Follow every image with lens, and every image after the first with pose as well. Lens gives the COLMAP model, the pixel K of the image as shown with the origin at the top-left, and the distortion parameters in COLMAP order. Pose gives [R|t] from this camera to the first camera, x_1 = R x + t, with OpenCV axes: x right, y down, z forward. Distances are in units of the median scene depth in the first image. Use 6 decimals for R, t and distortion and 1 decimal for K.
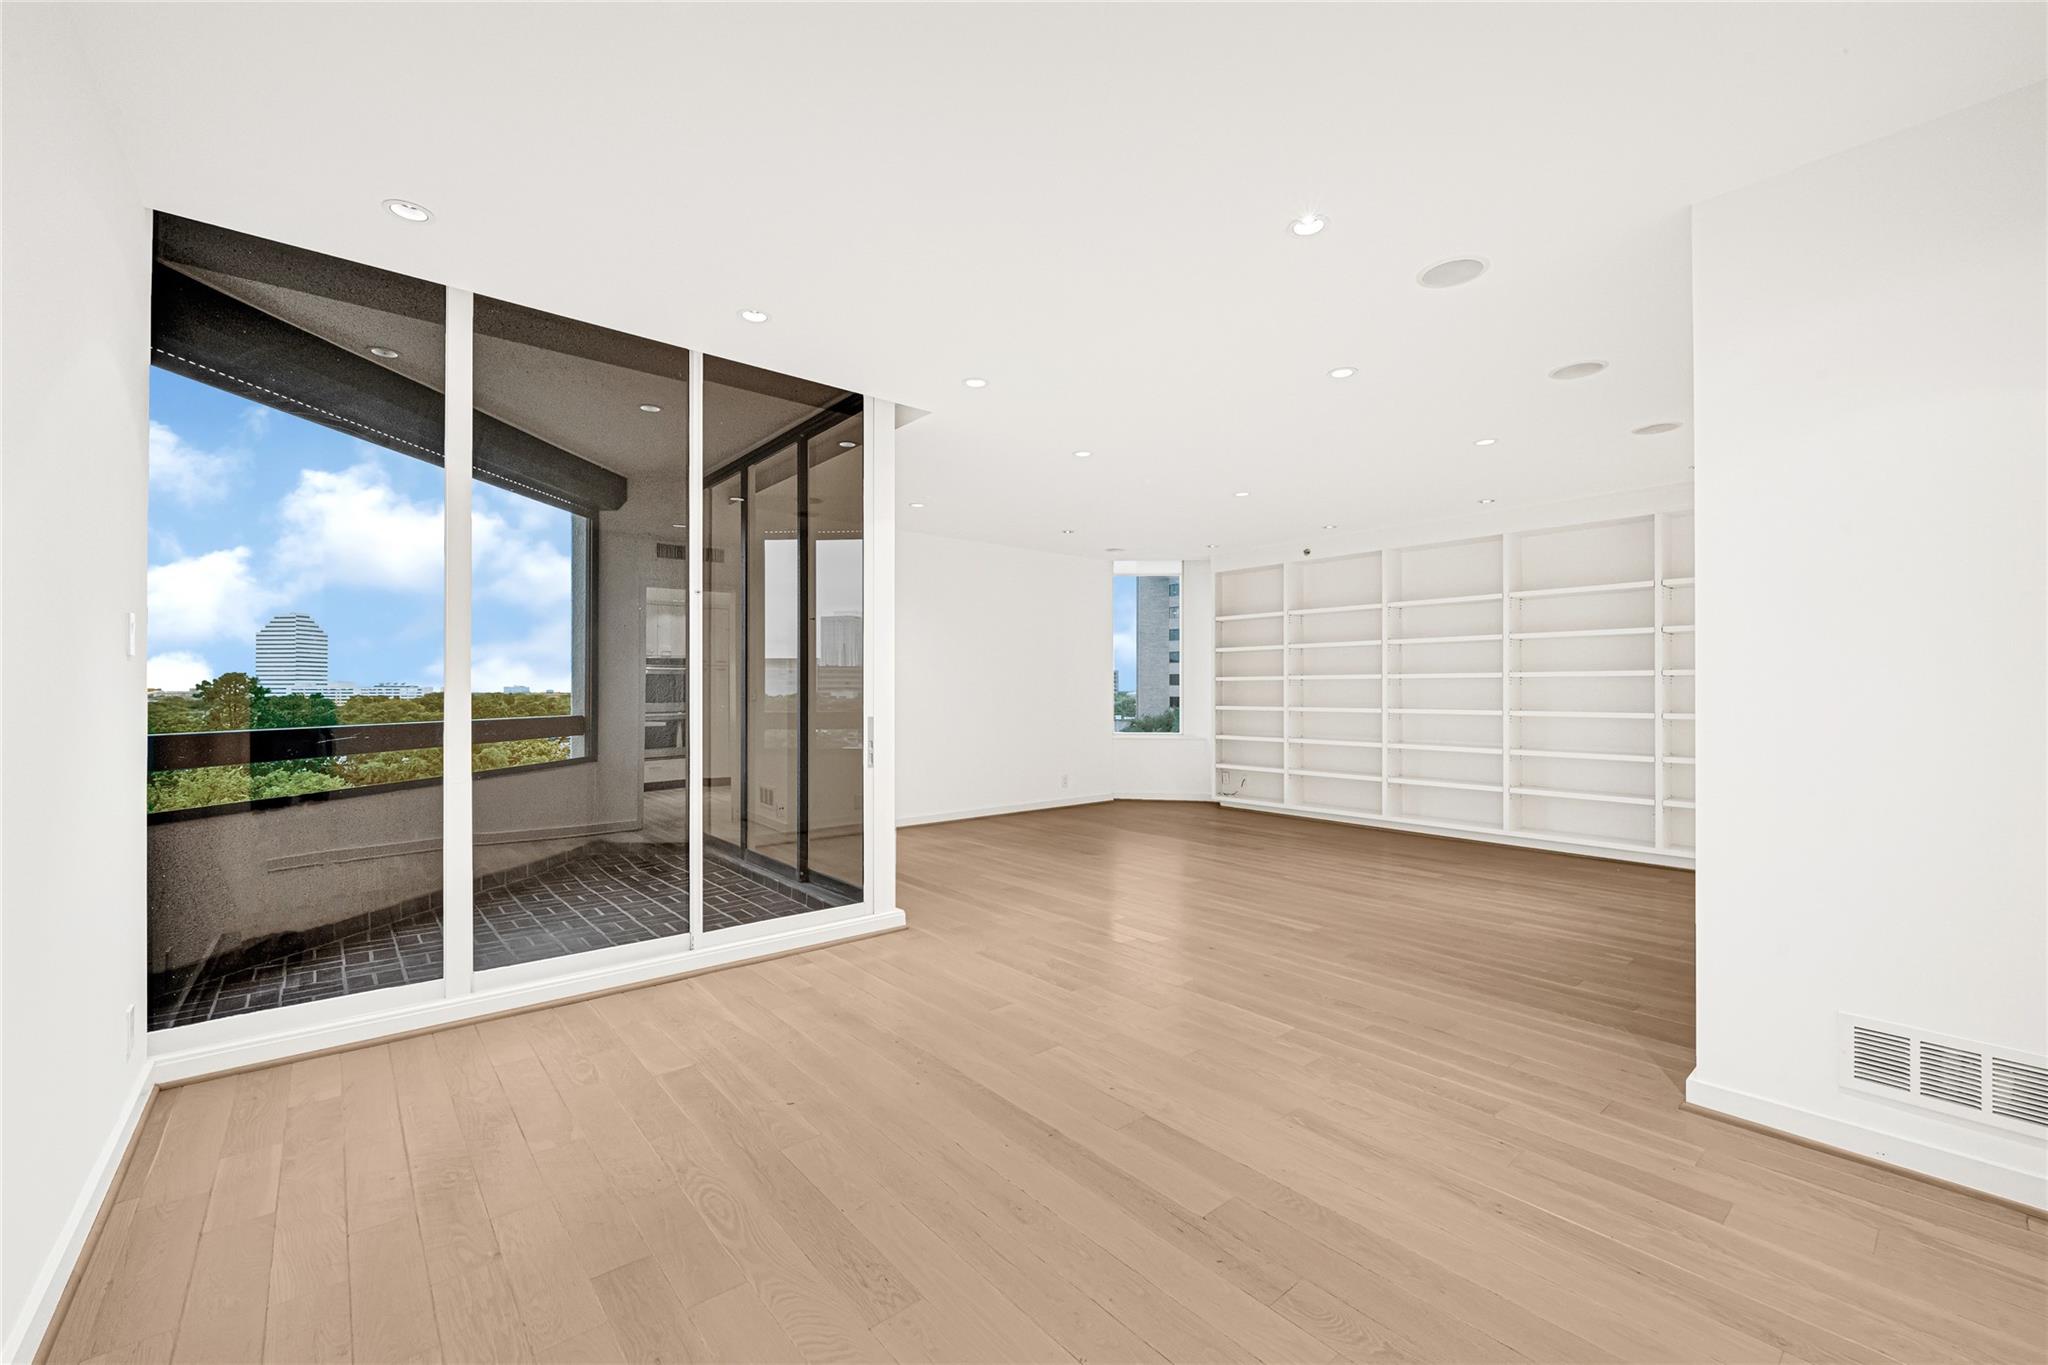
lens RADIAL K [[833.6, 0, 1026.2], [0, 833.6, 685.0], [0, 0, 1]] dist [-0.002607, -0.000313]
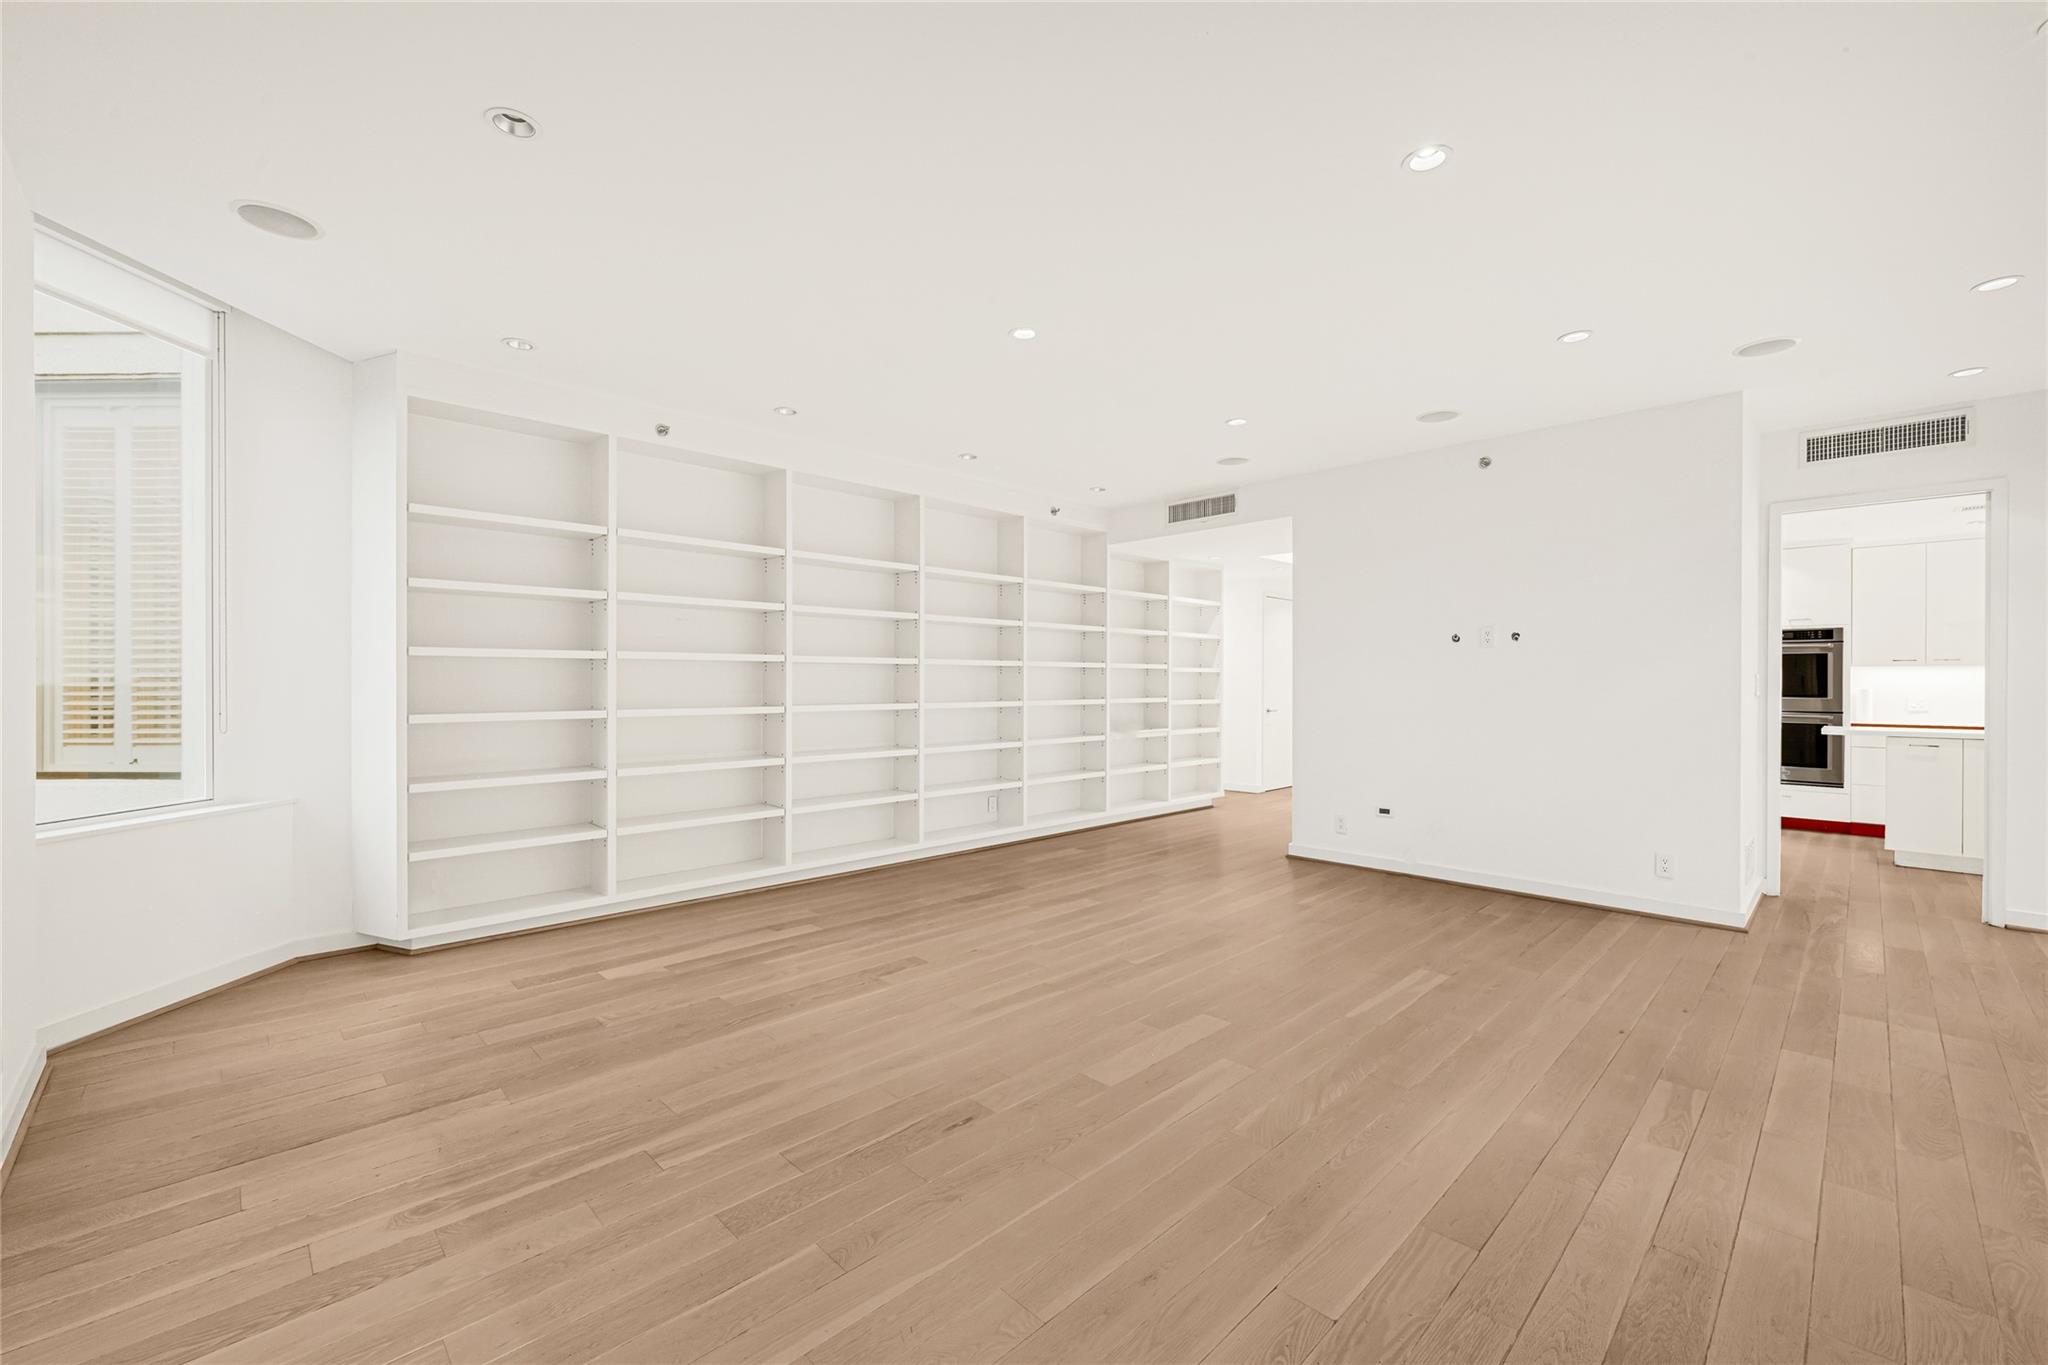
lens RADIAL K [[833.6, 0, 1022.2], [0, 833.6, 680.7], [0, 0, 1]] dist [-0.002607, -0.000313]
pose [[-0.068157, 0.001030, 0.997674, -0.421681], [-0.006221, 0.999980, -0.001457, 0.012965], [-0.997655, -0.006306, -0.068149, 1.430290]]
